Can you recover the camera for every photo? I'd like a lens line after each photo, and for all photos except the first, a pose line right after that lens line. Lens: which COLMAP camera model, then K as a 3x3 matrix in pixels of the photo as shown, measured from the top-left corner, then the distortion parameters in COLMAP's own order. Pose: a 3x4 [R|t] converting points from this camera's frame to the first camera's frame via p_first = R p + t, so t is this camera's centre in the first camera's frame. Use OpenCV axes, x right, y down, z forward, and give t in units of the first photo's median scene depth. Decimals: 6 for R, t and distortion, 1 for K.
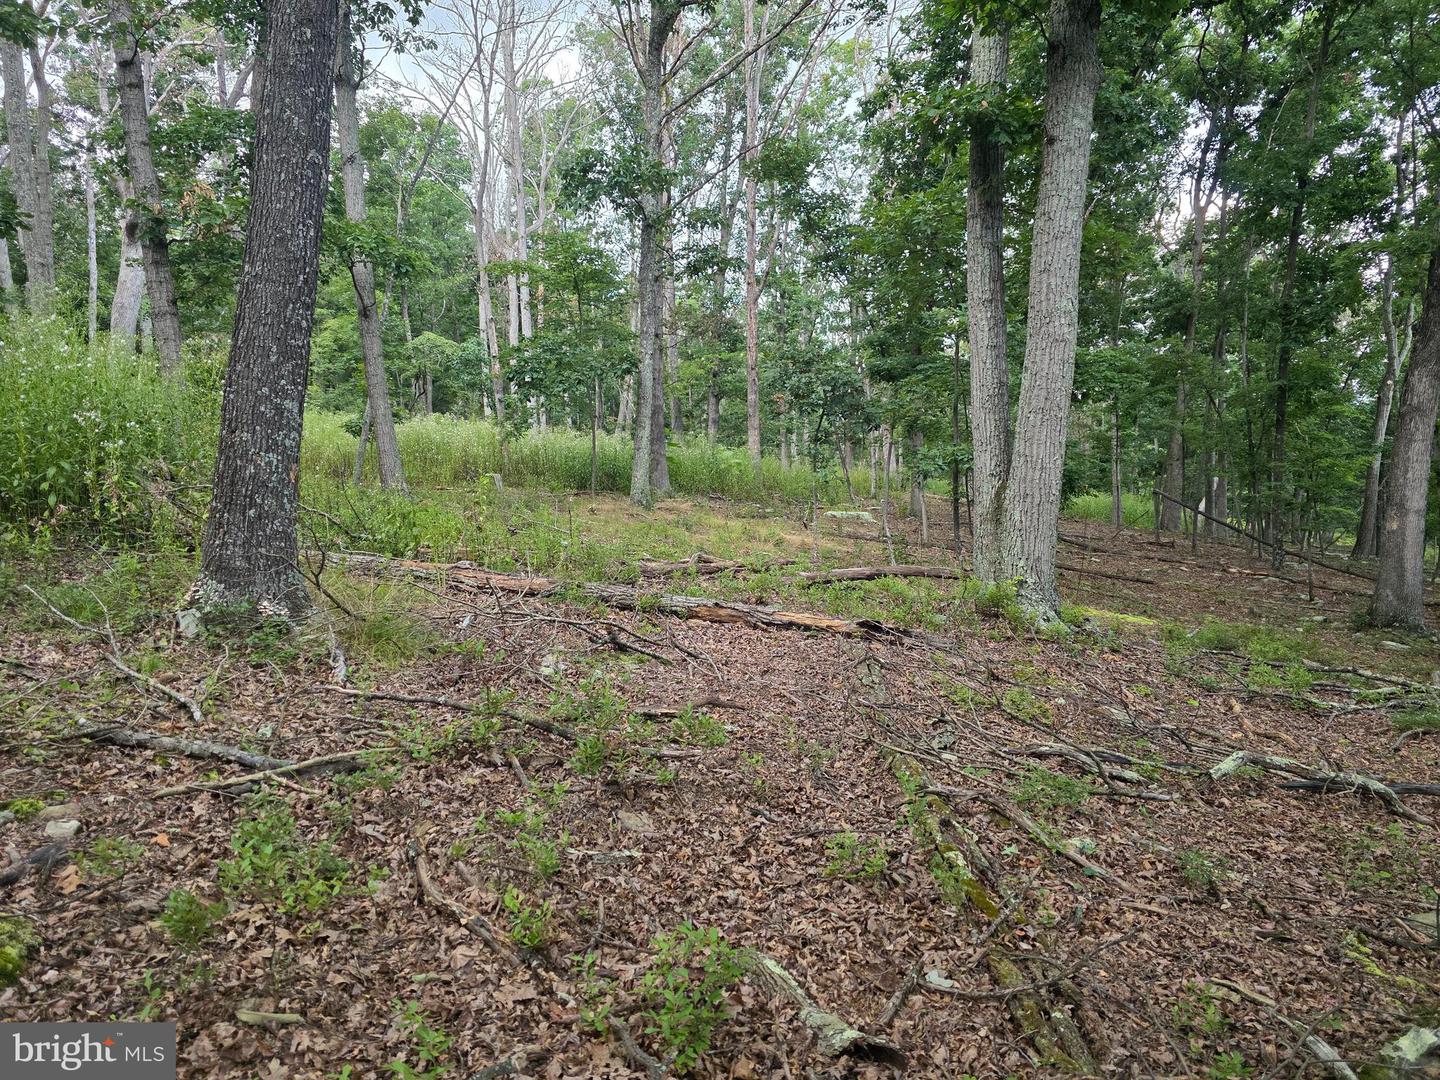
lens RADIAL K [[966.0, 0, 719.9], [0, 966.0, 492.0], [0, 0, 1]] dist [0.101929, 0.000099]
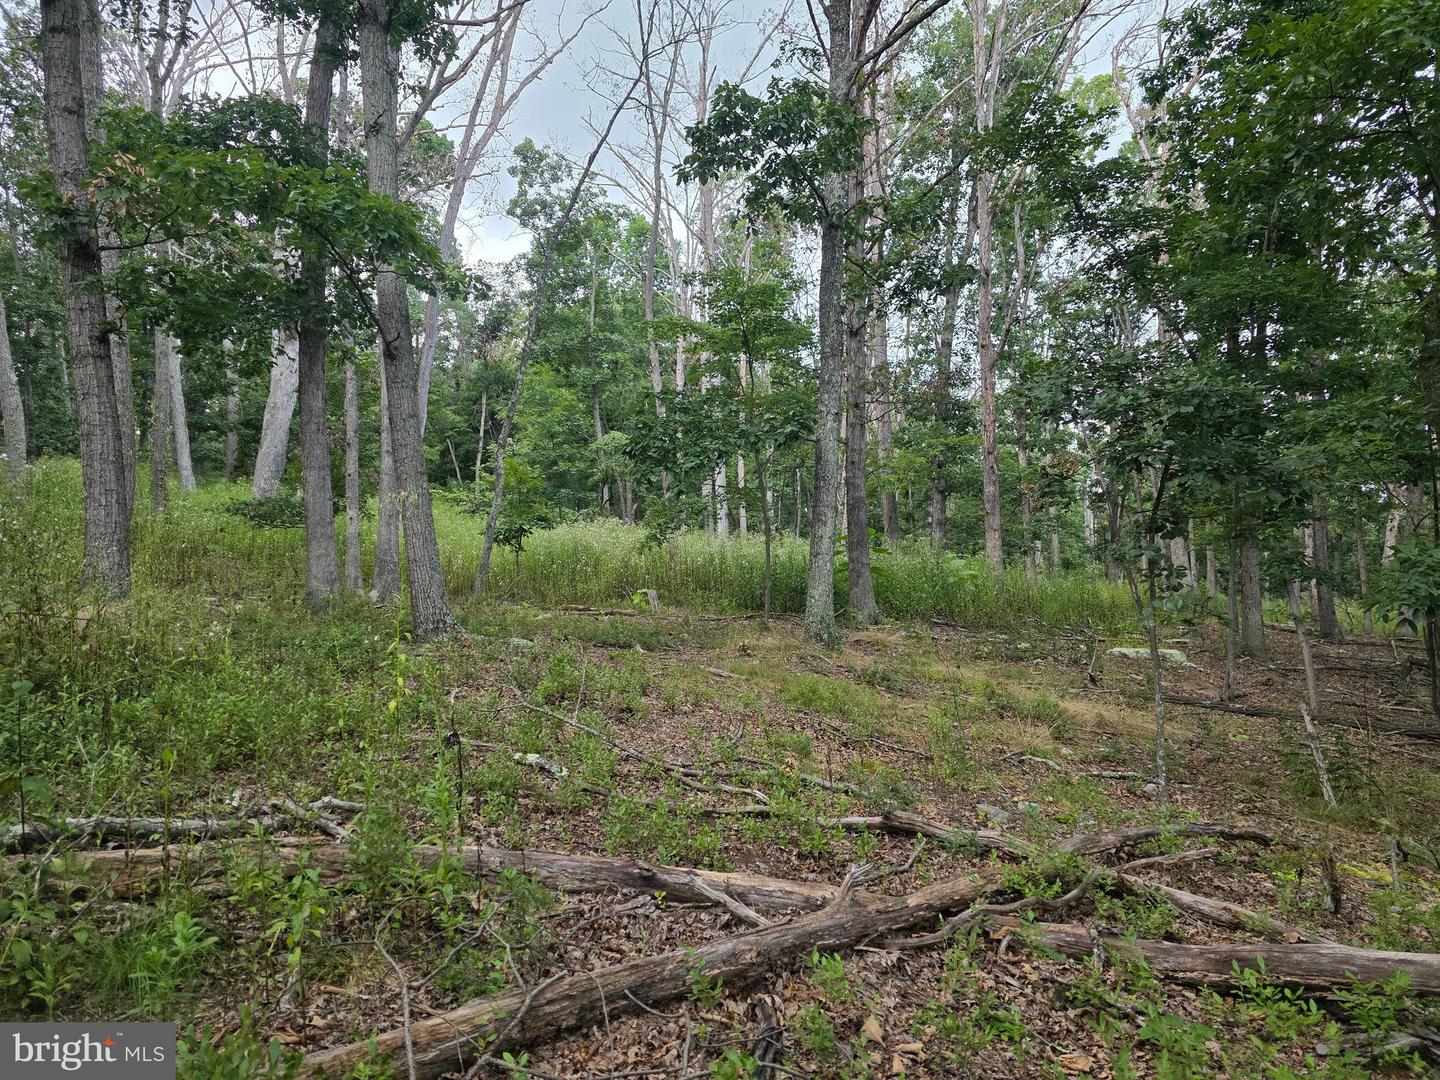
lens RADIAL K [[966.0, 0, 719.9], [0, 966.0, 492.0], [0, 0, 1]] dist [0.101929, 0.000099]
pose [[0.972917, -0.020113, -0.230280, 0.003210], [-0.006465, 0.993450, -0.114088, -0.007973], [0.231066, 0.112487, 0.966414, 0.242415]]
